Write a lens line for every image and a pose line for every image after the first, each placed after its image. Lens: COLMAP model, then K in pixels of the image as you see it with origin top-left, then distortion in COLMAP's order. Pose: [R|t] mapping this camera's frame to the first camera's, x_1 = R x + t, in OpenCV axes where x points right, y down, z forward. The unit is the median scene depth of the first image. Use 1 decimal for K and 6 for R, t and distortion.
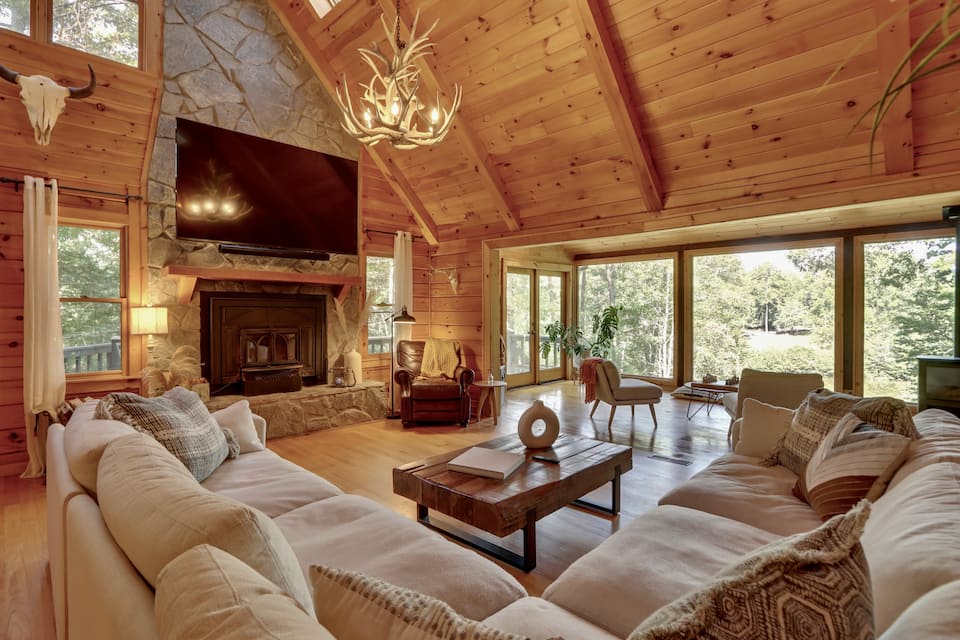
lens RADIAL K [[472.3, 0, 464.3], [0, 472.3, 316.8], [0, 0, 1]] dist [-0.002621, -0.000276]
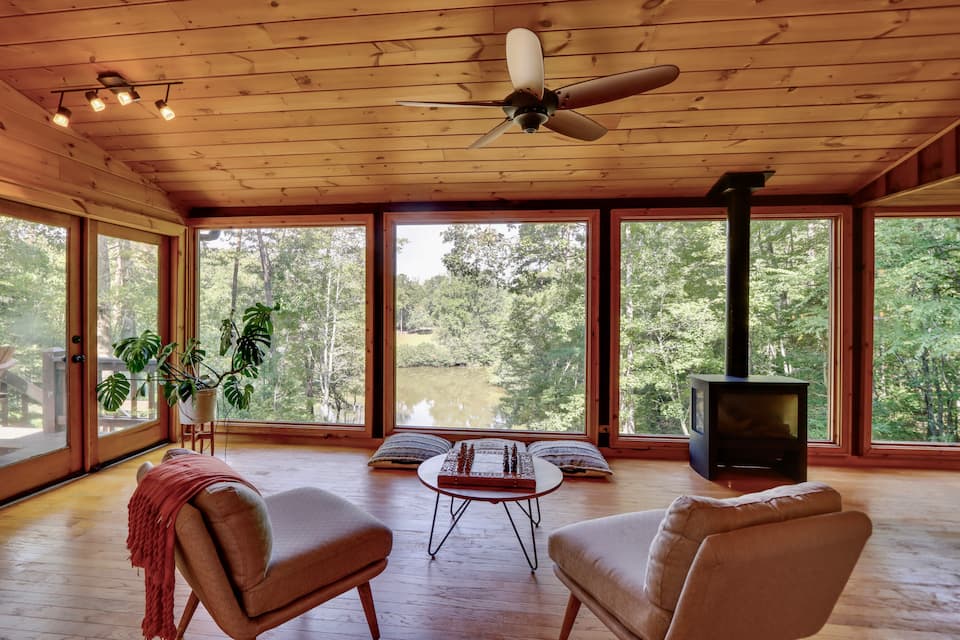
lens RADIAL K [[472.3, 0, 464.3], [0, 472.3, 316.8], [0, 0, 1]] dist [-0.002621, -0.000276]
pose [[0.768789, 0.003125, 0.639495, 0.142024], [0.000396, 0.999986, -0.005363, -0.003754], [-0.639503, 0.004377, 0.768776, 0.420298]]
